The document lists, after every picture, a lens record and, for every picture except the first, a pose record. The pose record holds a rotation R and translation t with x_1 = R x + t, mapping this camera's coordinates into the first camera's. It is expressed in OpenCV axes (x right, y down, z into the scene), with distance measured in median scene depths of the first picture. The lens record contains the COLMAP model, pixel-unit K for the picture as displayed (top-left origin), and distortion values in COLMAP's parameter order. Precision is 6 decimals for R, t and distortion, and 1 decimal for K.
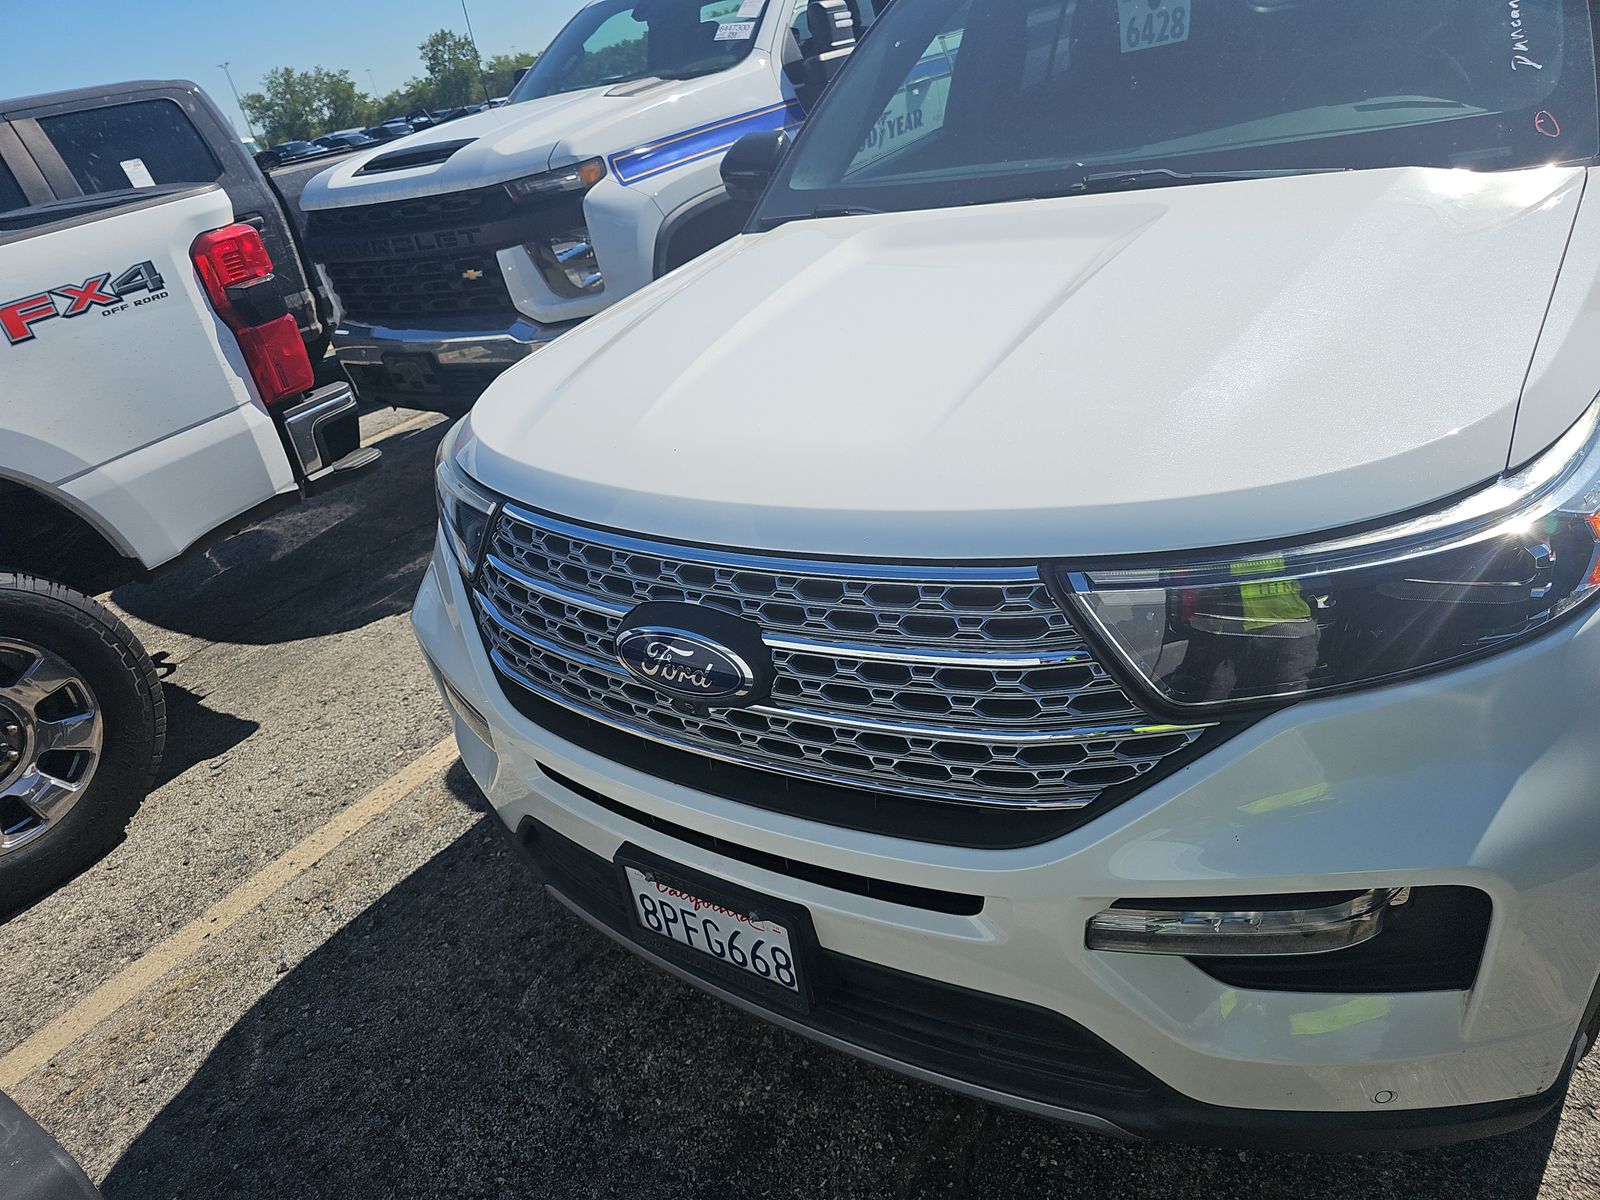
lens RADIAL K [[1061.2, 0, 799.0], [0, 1061.2, 555.8], [0, 0, 1]] dist [0.052130, -0.051376]
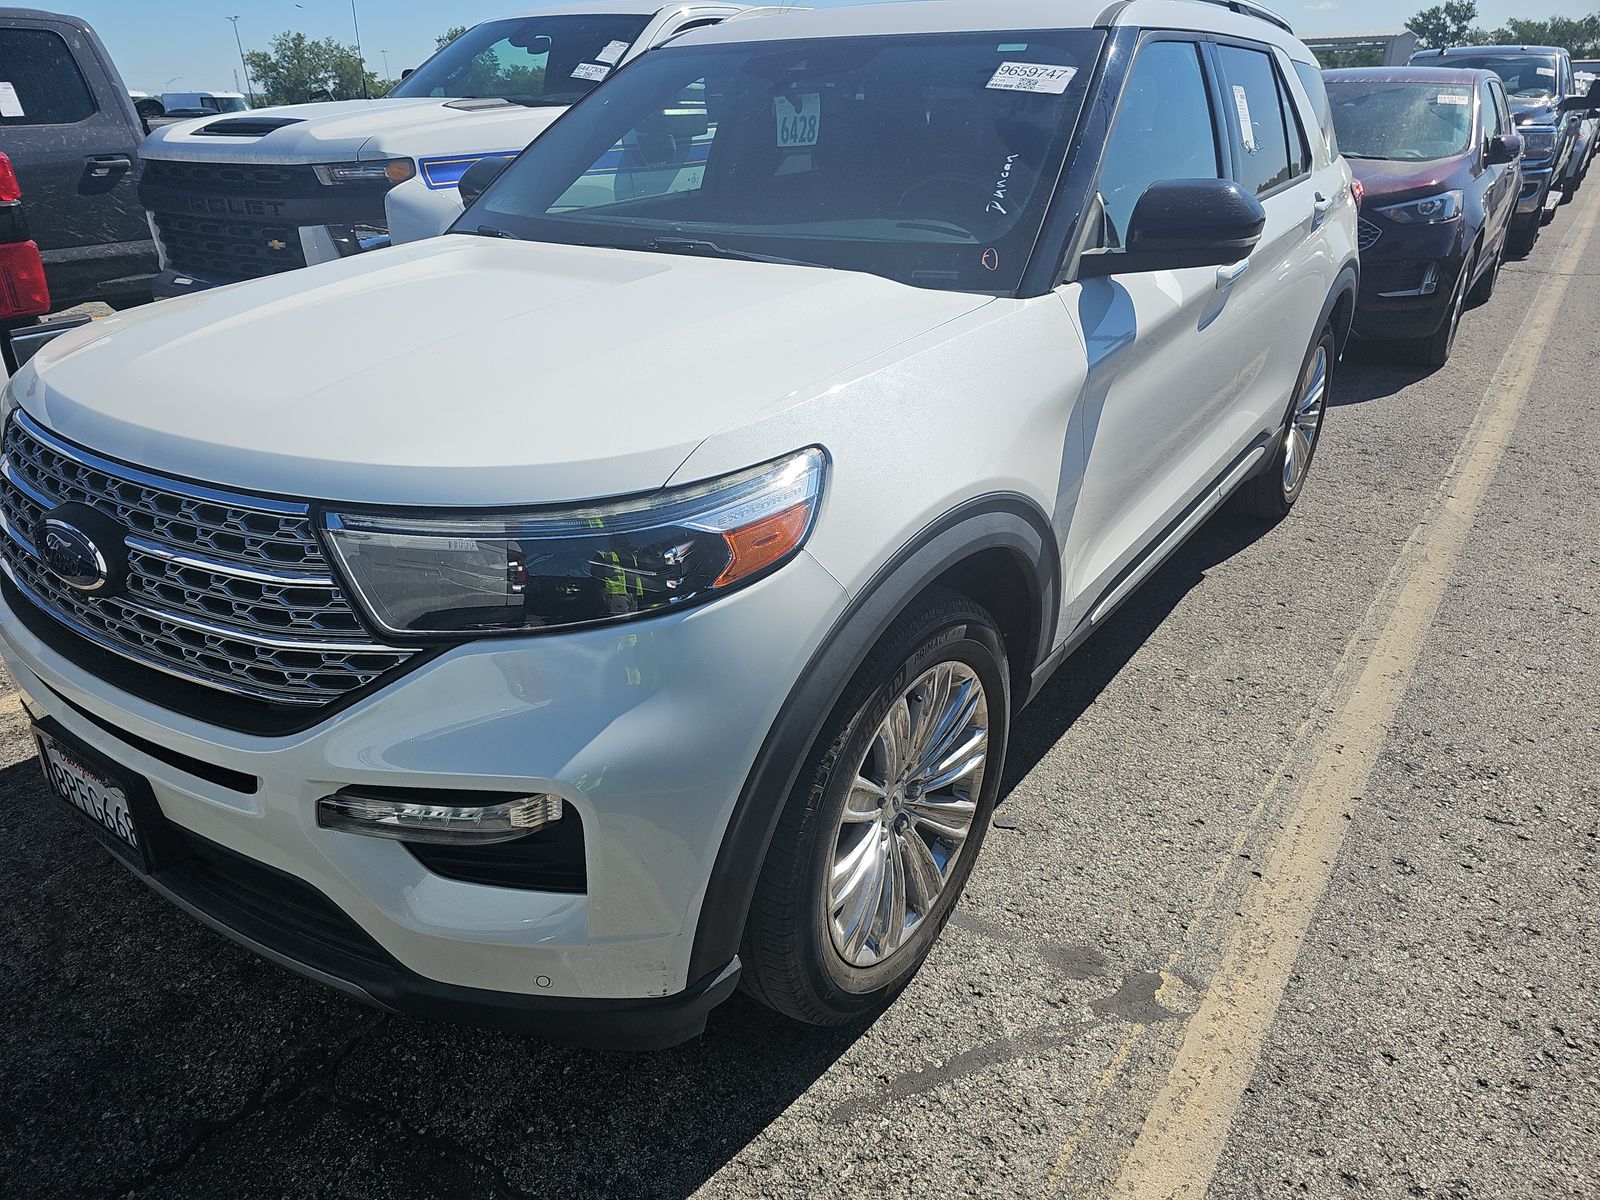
lens RADIAL K [[1043.8, 0, 775.0], [0, 1043.8, 571.2], [0, 0, 1]] dist [0.048922, -0.039265]
pose [[0.984679, 0.164342, 0.058291, 0.507528], [-0.162530, 0.986097, -0.034604, 0.029435], [-0.063168, 0.024600, 0.997700, -0.179243]]
